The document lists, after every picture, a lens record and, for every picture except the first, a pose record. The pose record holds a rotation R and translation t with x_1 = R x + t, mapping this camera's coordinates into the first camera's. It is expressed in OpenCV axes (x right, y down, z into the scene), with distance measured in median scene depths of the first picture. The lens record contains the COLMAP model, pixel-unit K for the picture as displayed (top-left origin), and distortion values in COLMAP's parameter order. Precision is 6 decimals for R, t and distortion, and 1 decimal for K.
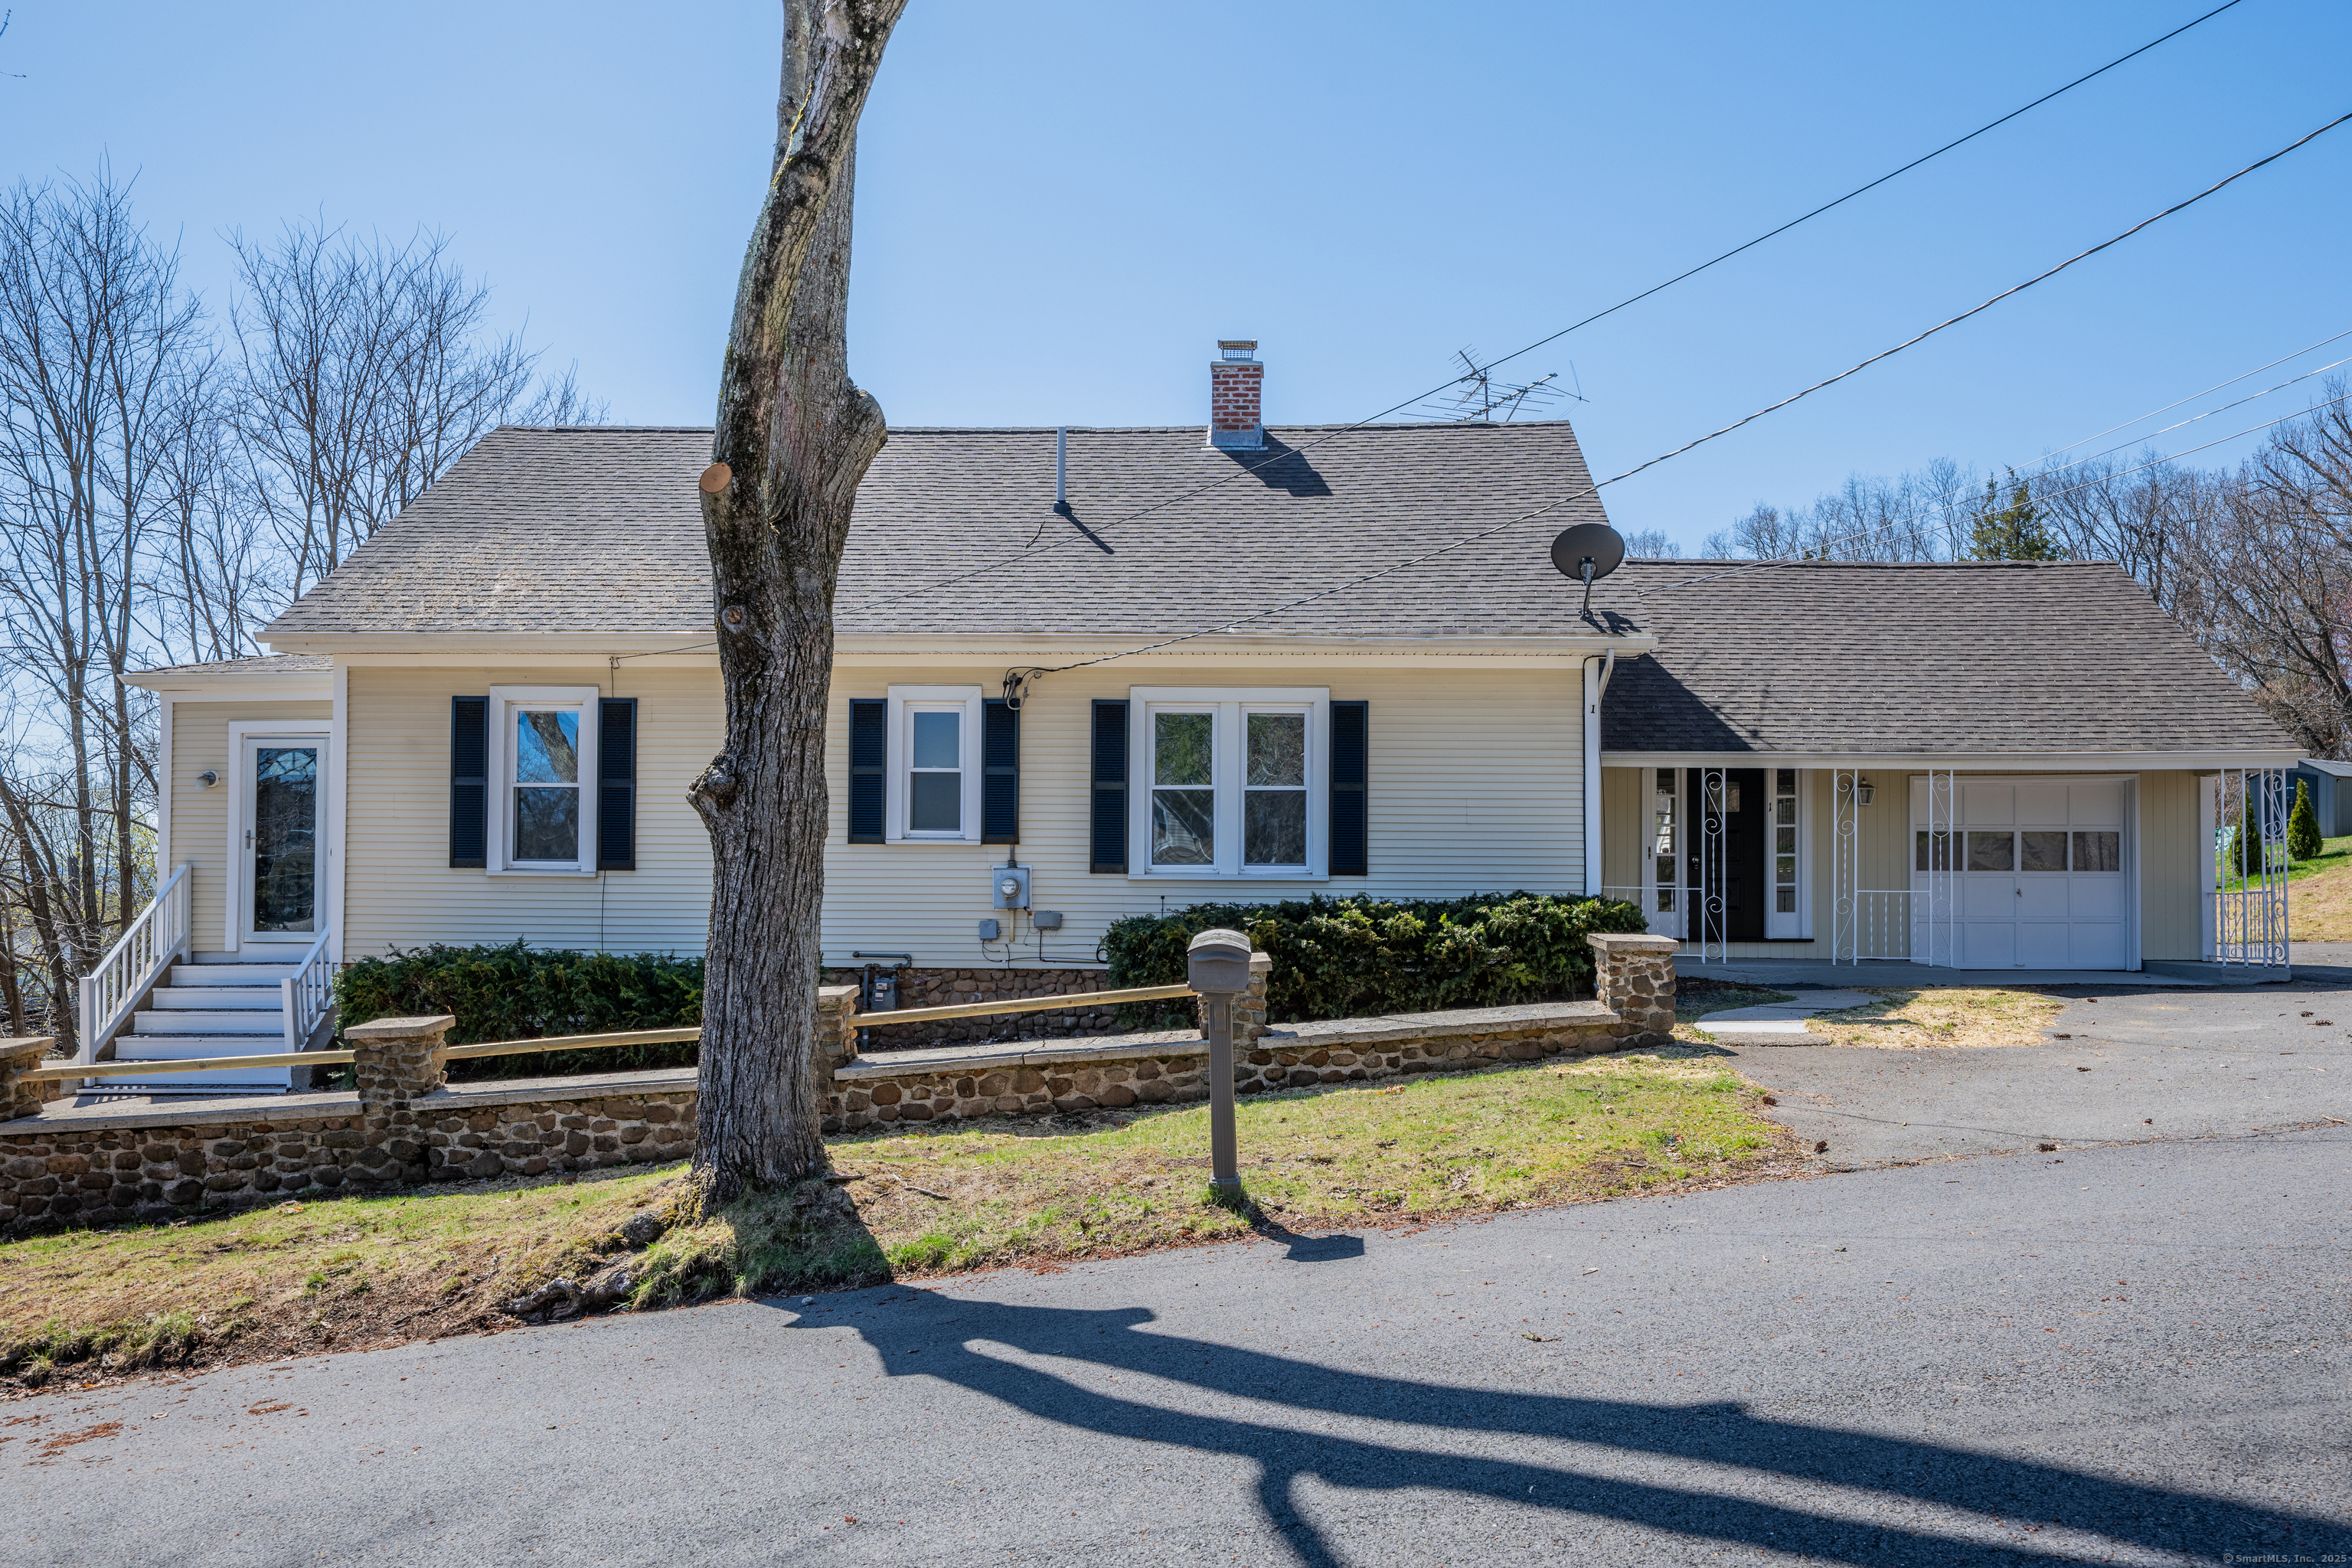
lens RADIAL K [[1648.1, 0, 1252.4], [0, 1648.1, 859.3], [0, 0, 1]] dist [-0.006040, 0.003762]
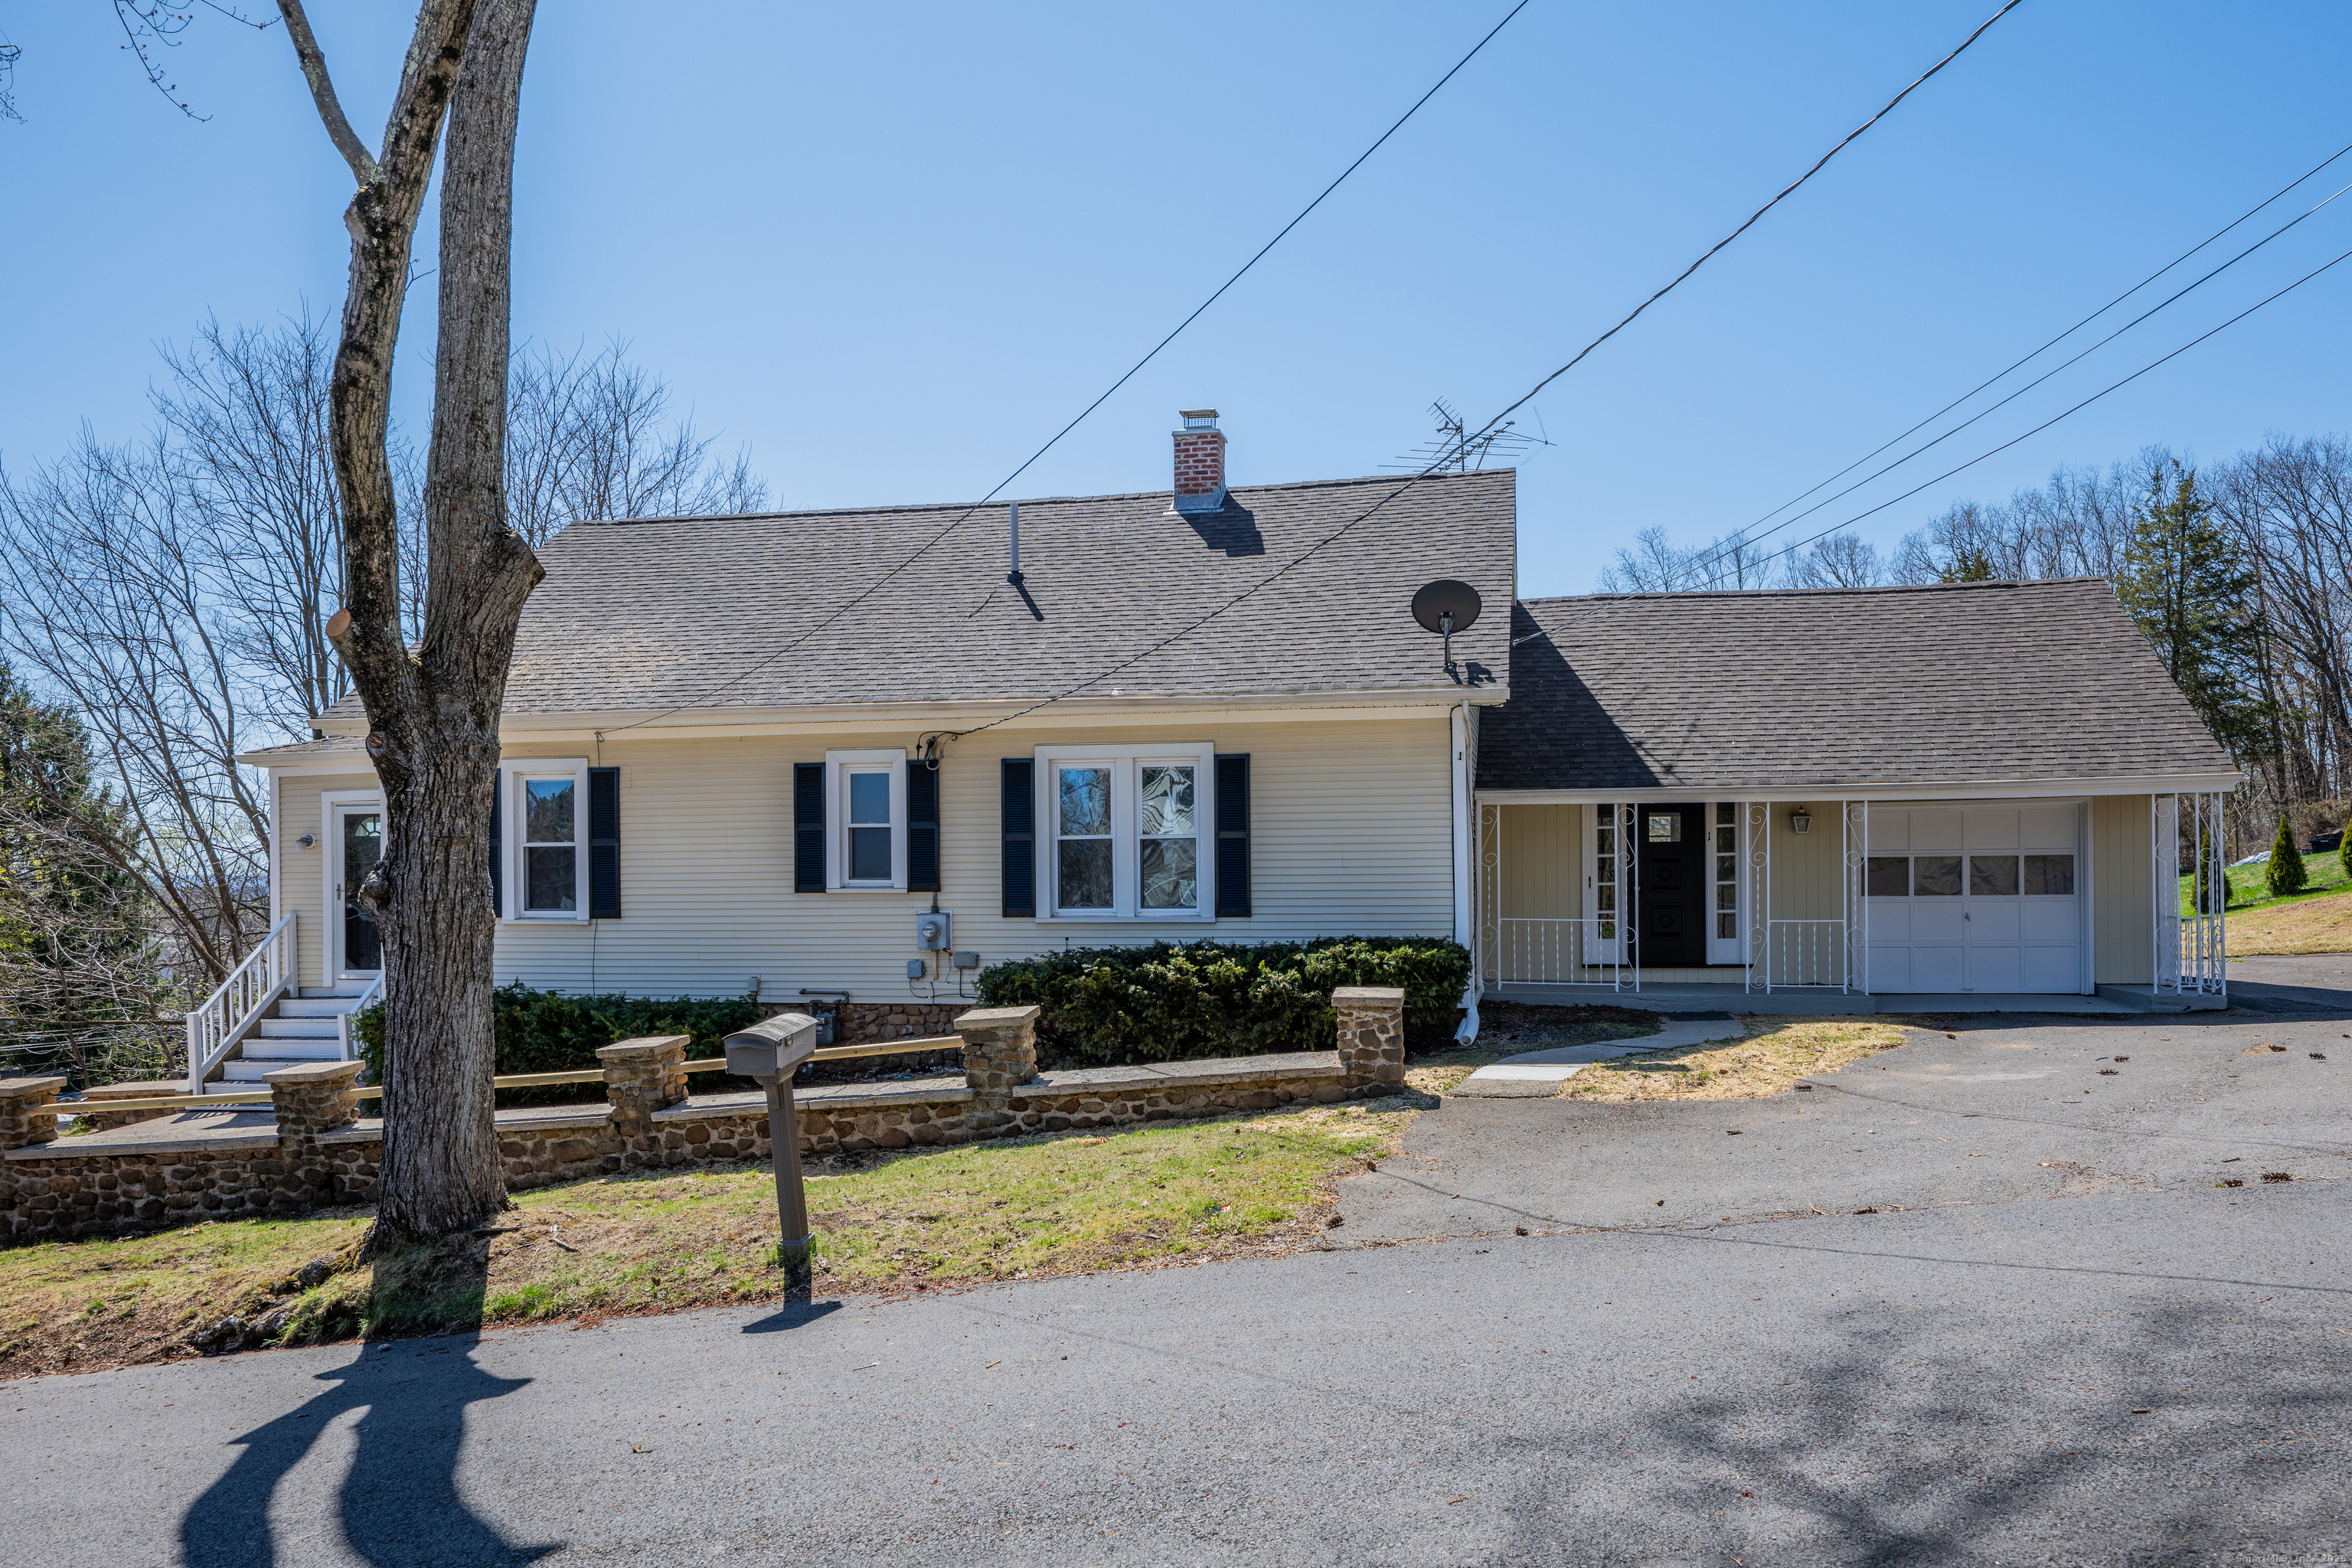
lens RADIAL K [[1522.8, 0, 1238.9], [0, 1522.8, 889.4], [0, 0, 1]] dist [-0.000905, -0.000553]
pose [[0.988686, -0.012760, -0.149457, 0.235166], [0.015713, 0.999704, 0.018599, -0.029814], [0.149176, -0.020737, 0.988593, 0.023411]]
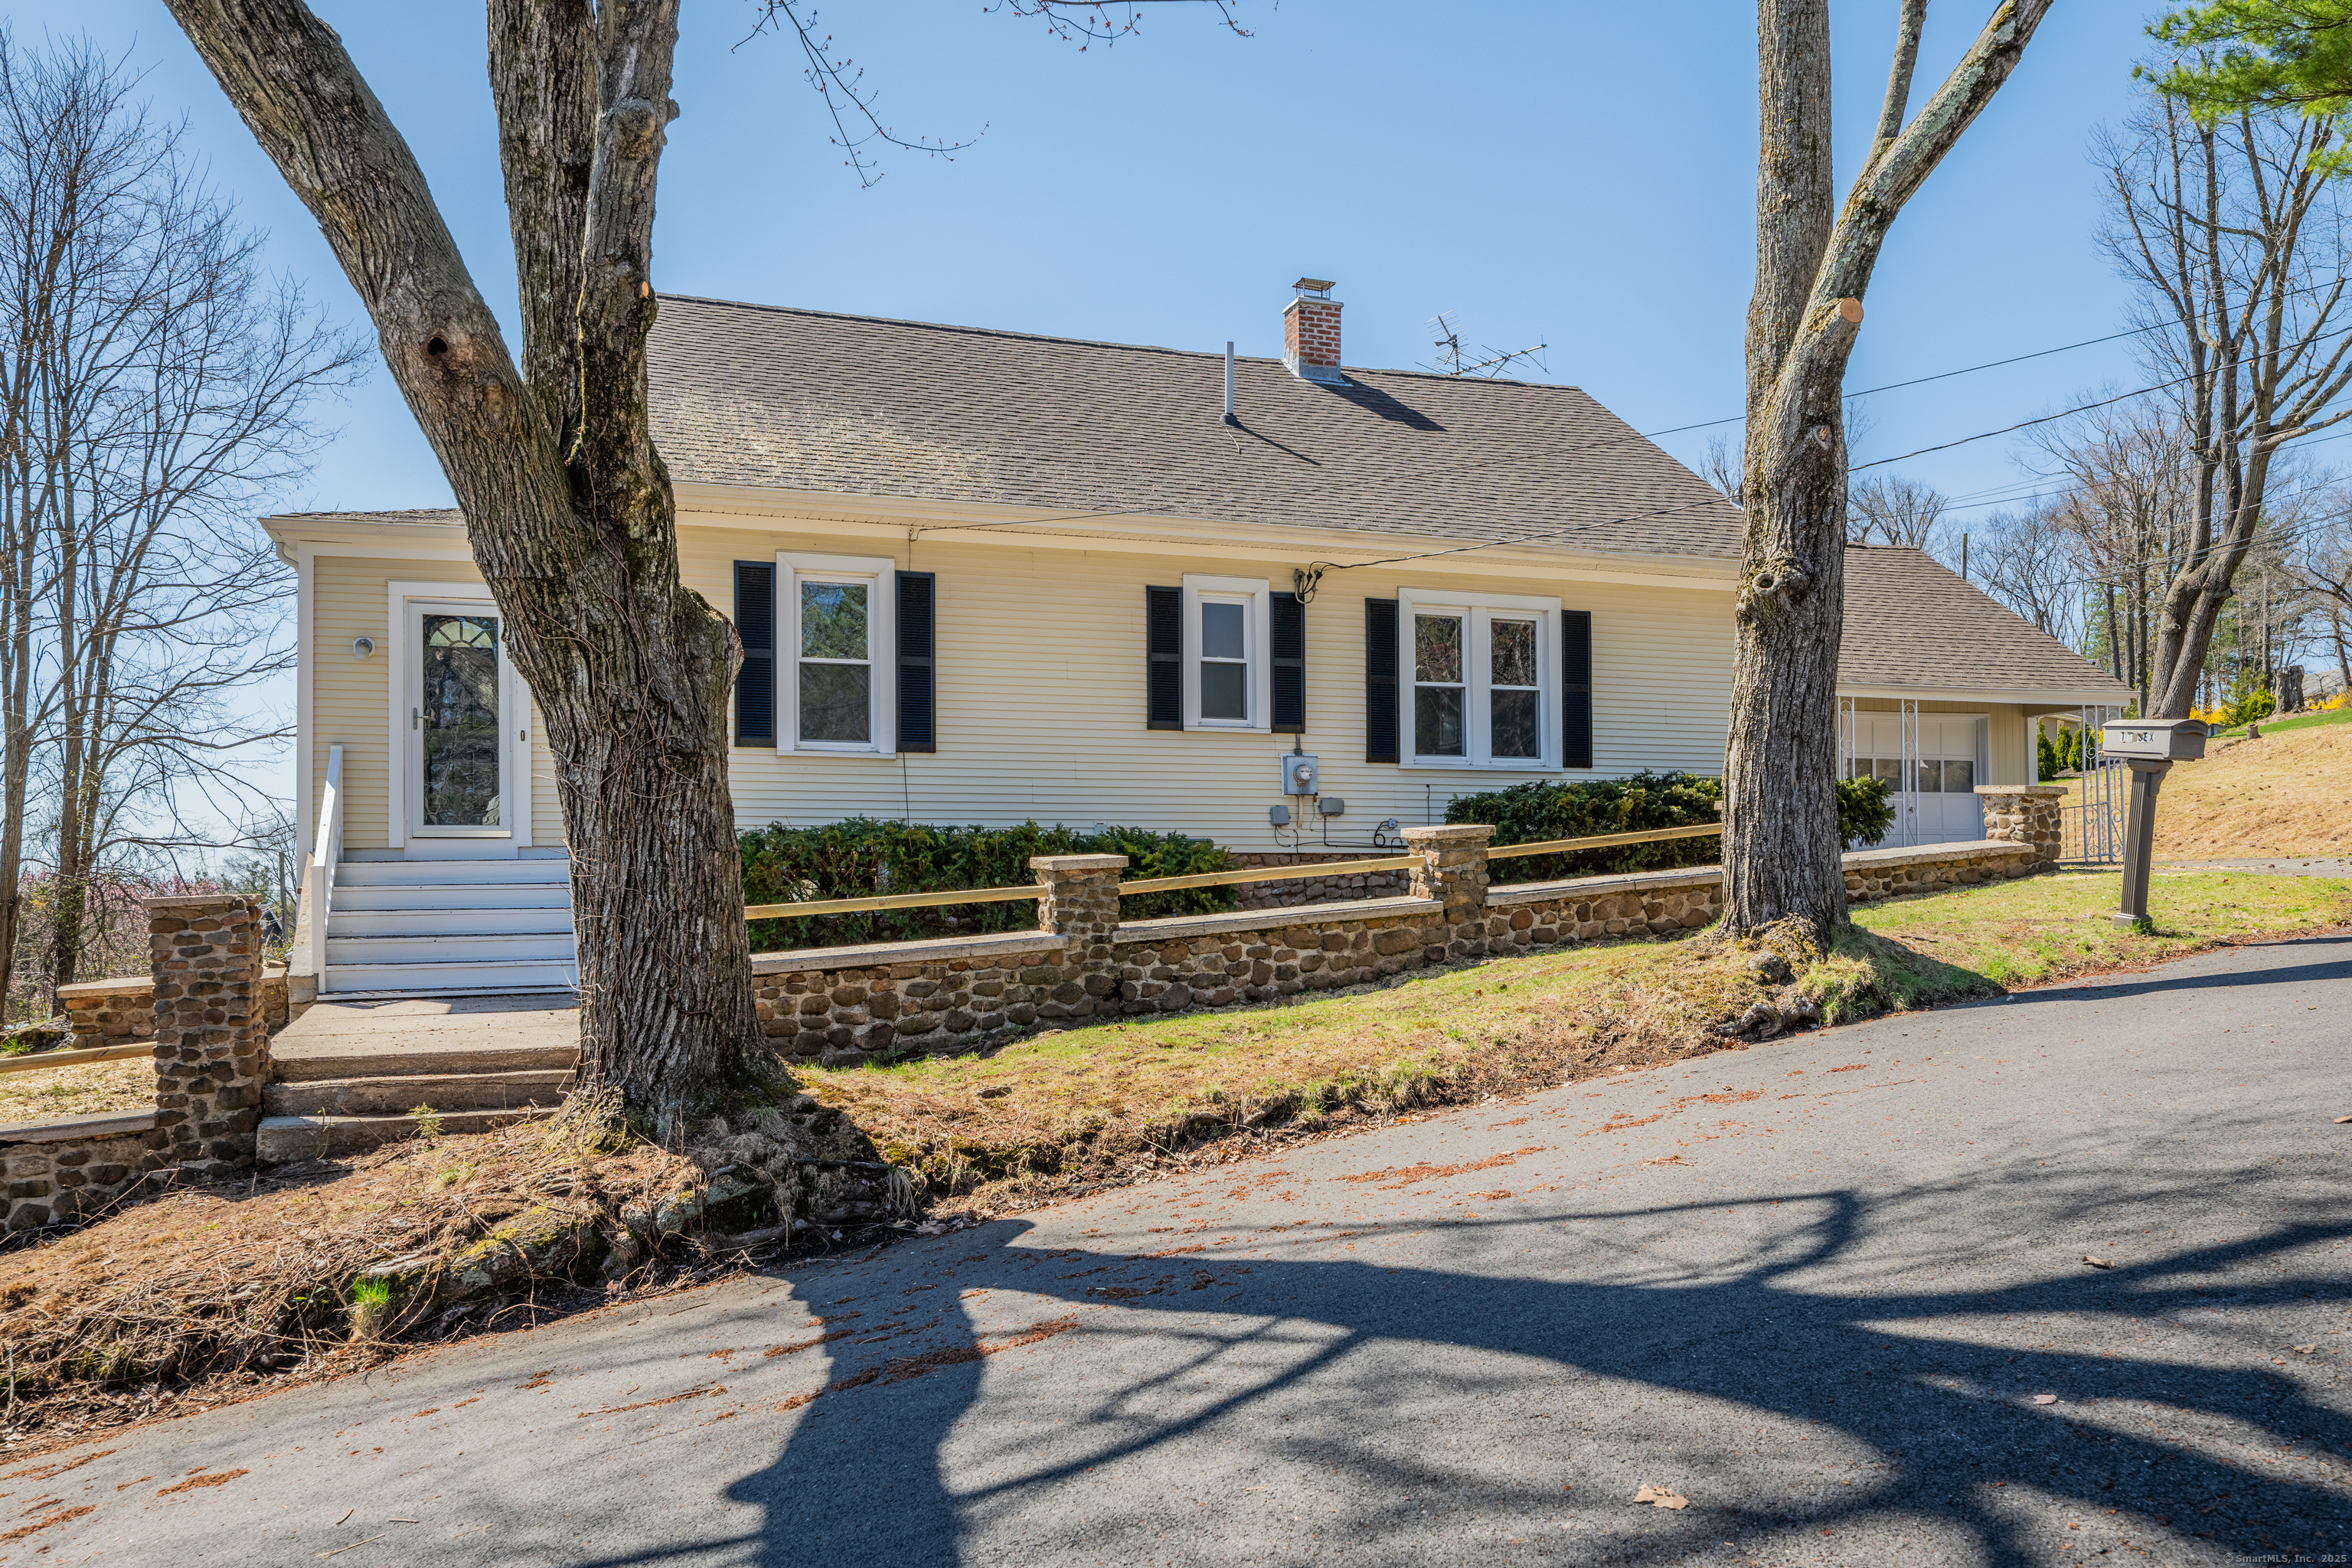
lens RADIAL K [[1648.1, 0, 1284.3], [0, 1648.1, 889.0], [0, 0, 1]] dist [-0.006040, 0.003762]
pose [[0.935326, -0.013945, 0.353512, -0.590170], [0.008479, 0.999819, 0.017005, 0.080401], [-0.353685, -0.012908, 0.935275, 0.030222]]
